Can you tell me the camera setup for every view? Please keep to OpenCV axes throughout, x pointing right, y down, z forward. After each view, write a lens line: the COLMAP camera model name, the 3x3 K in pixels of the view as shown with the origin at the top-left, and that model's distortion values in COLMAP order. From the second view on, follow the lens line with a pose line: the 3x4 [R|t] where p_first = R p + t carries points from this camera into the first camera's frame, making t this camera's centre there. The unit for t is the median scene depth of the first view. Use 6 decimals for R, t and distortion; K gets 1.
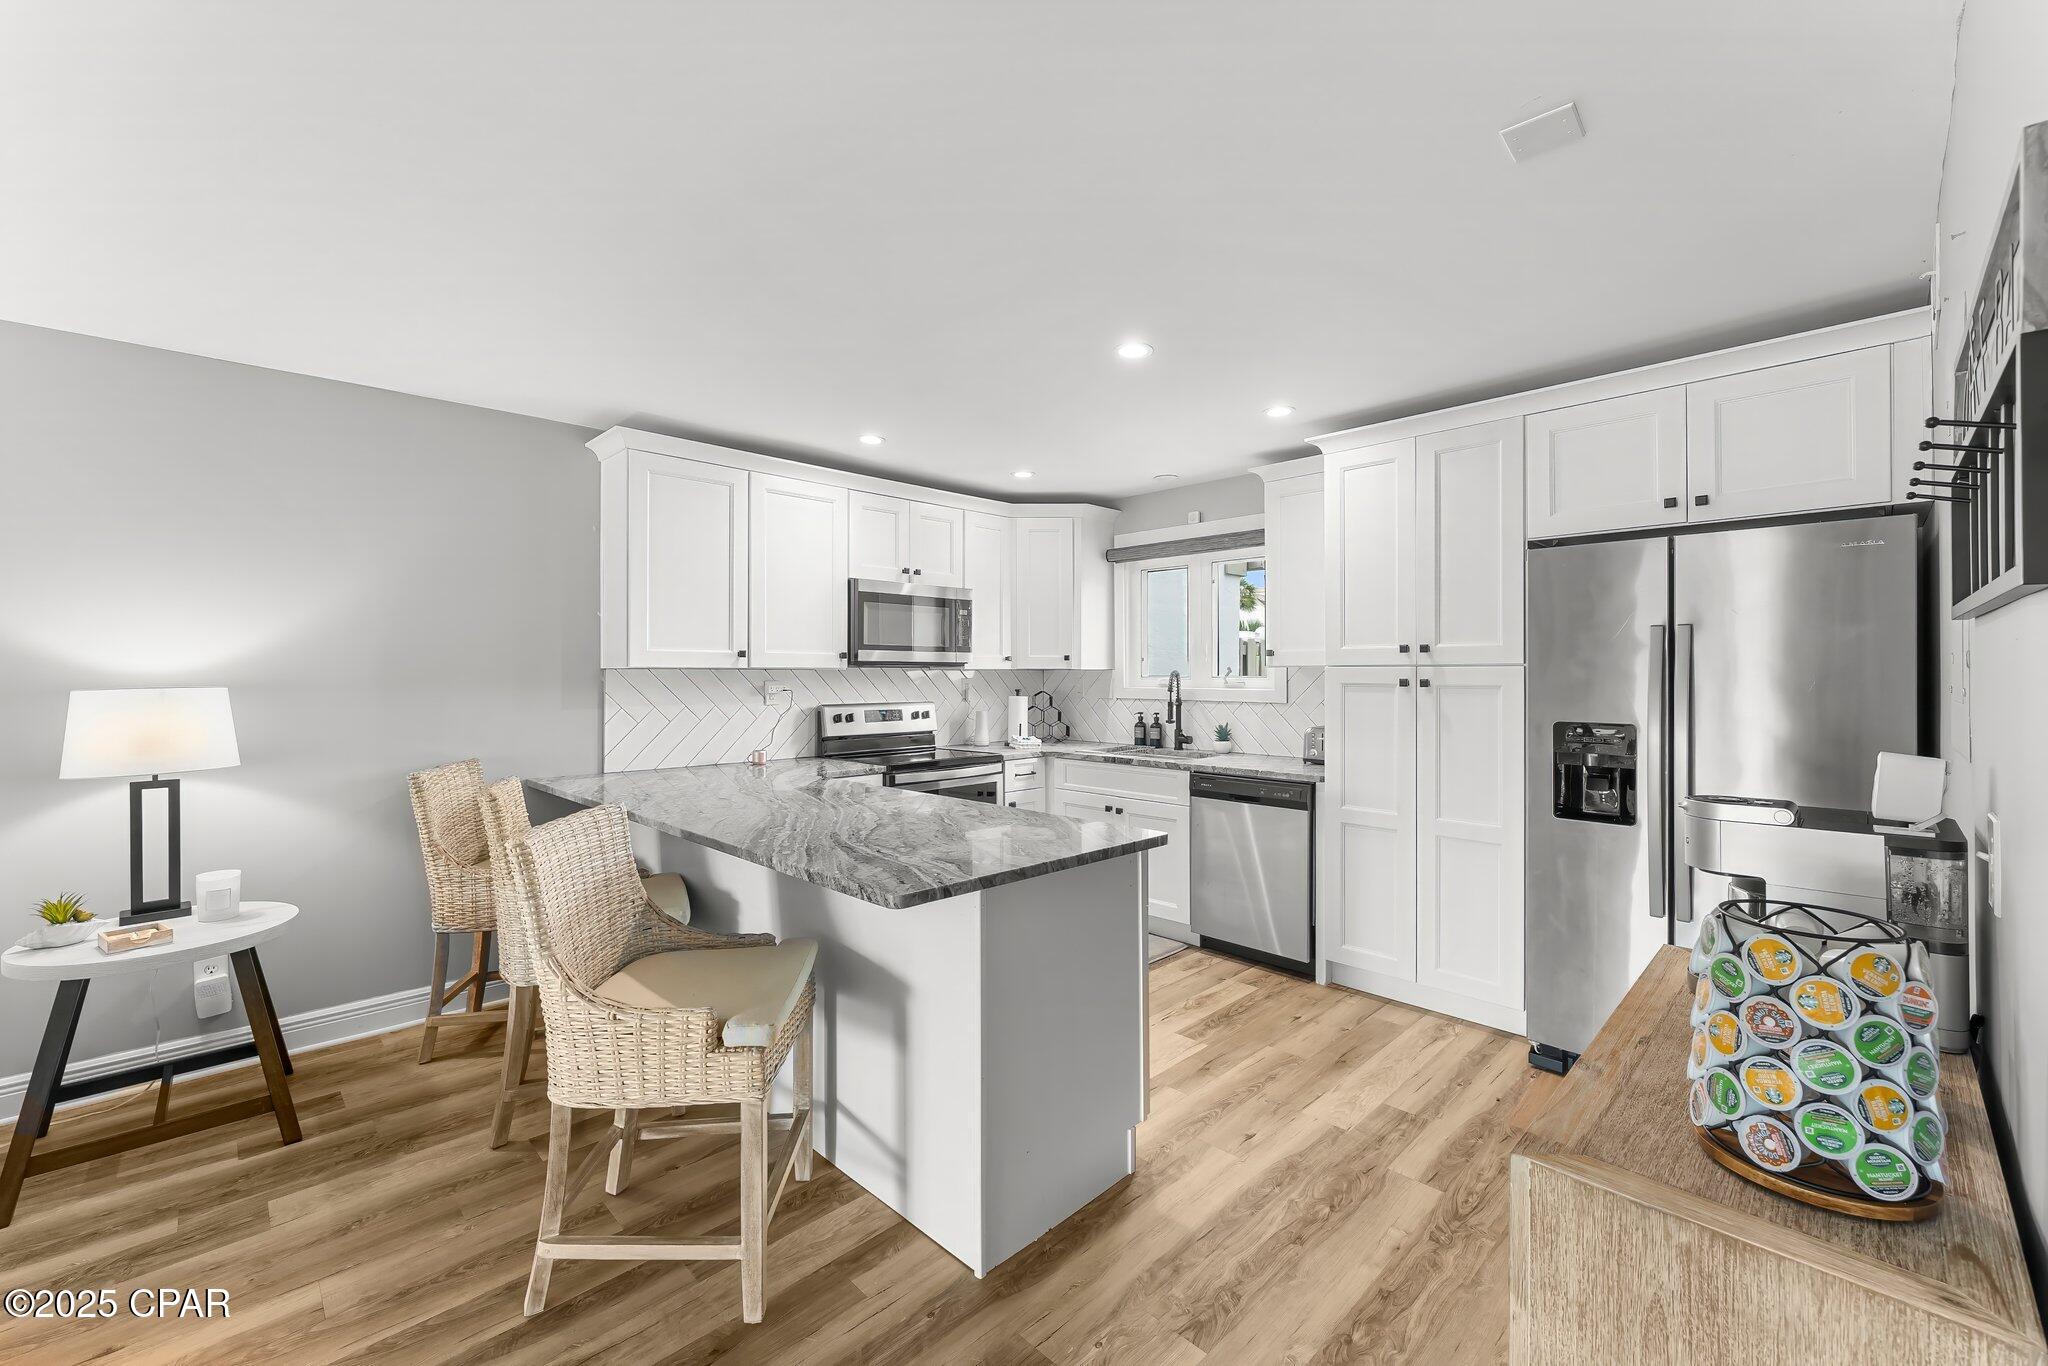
lens RADIAL K [[842.7, 0, 1011.6], [0, 842.7, 671.8], [0, 0, 1]] dist [0.003092, -0.000699]
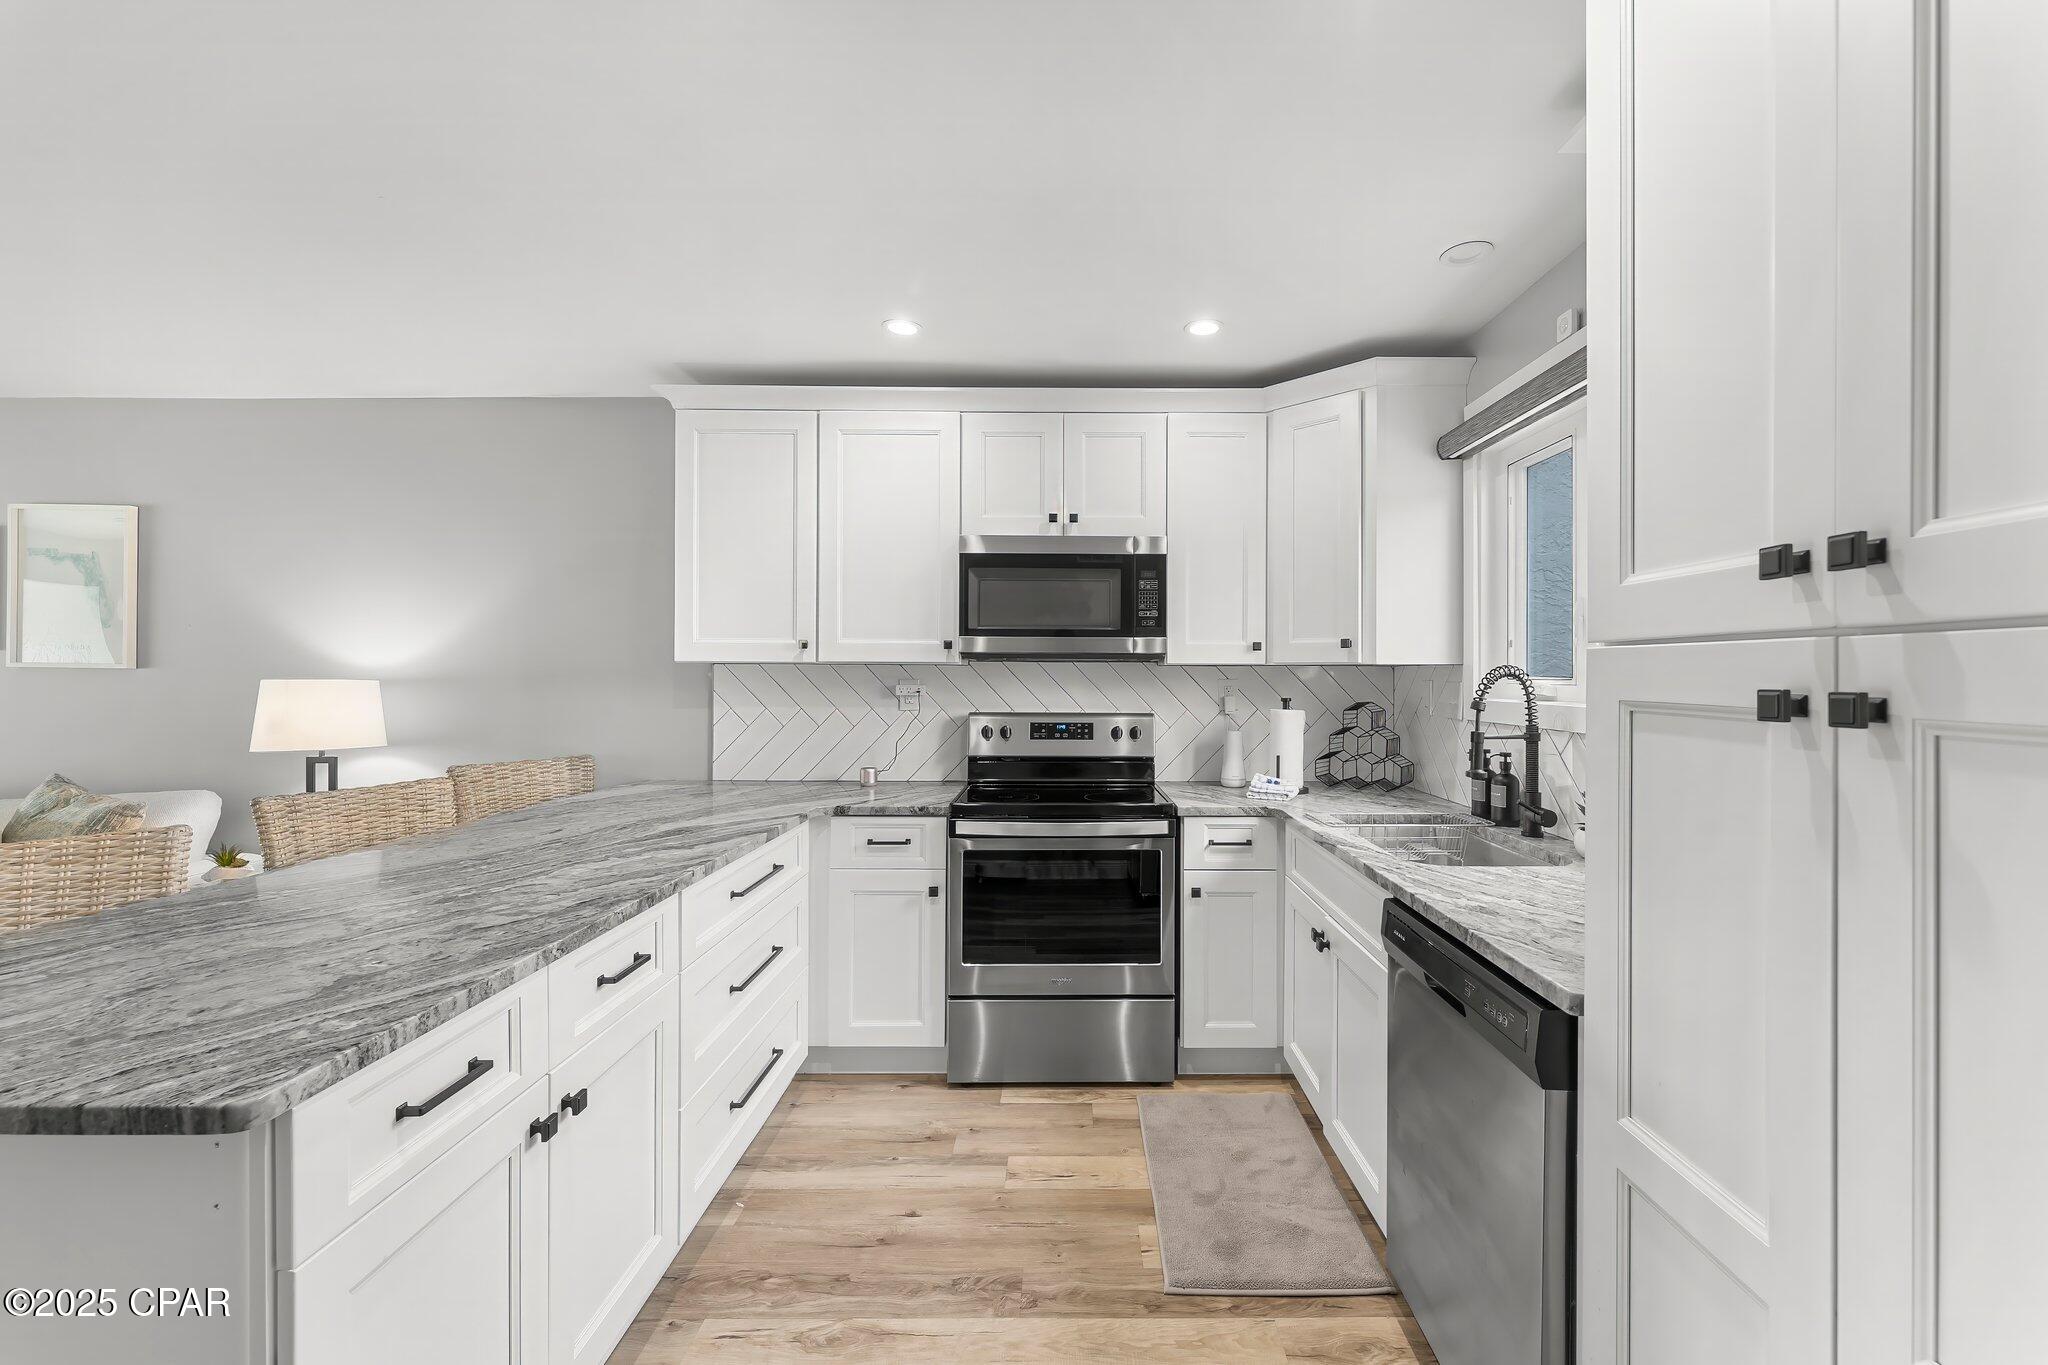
lens RADIAL K [[877.1, 0, 1030.6], [0, 877.1, 677.5], [0, 0, 1]] dist [-0.003754, -0.000214]
pose [[0.716038, 0.006401, -0.698032, 0.354802], [-0.002091, 0.999973, 0.007024, 0.002773], [0.698058, -0.003570, 0.716032, 0.493905]]
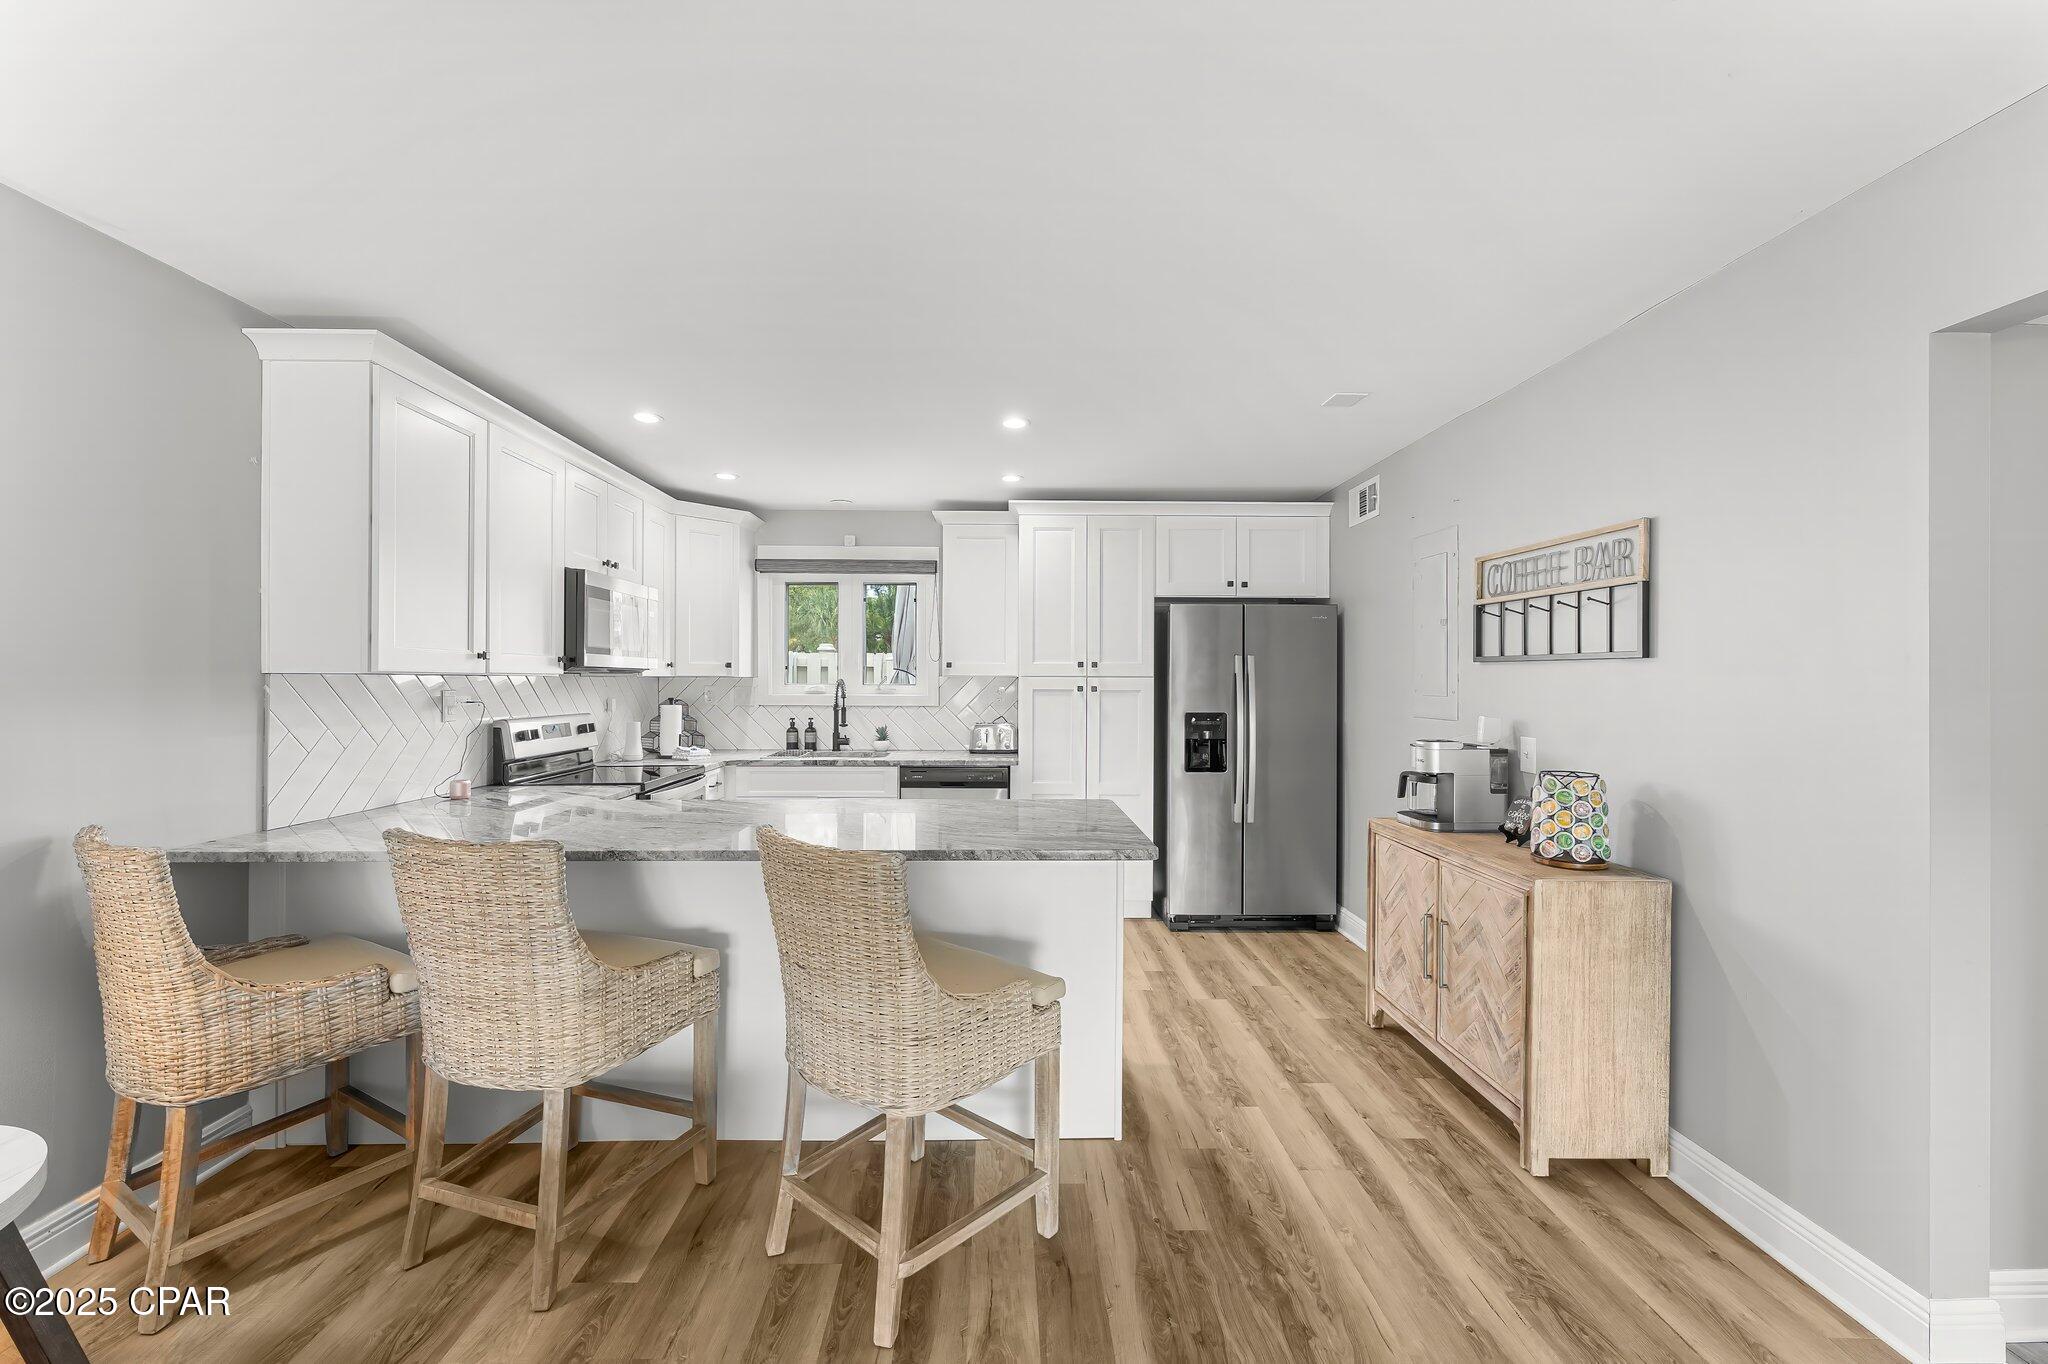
lens RADIAL K [[832.1, 0, 1022.6], [0, 832.1, 680.3], [0, 0, 1]] dist [-0.002333, -0.000064]
pose [[0.676998, 0.003399, 0.735977, -0.464507], [-0.005367, 0.999986, 0.000319, -0.000875], [-0.735966, -0.004166, 0.677006, 0.097760]]
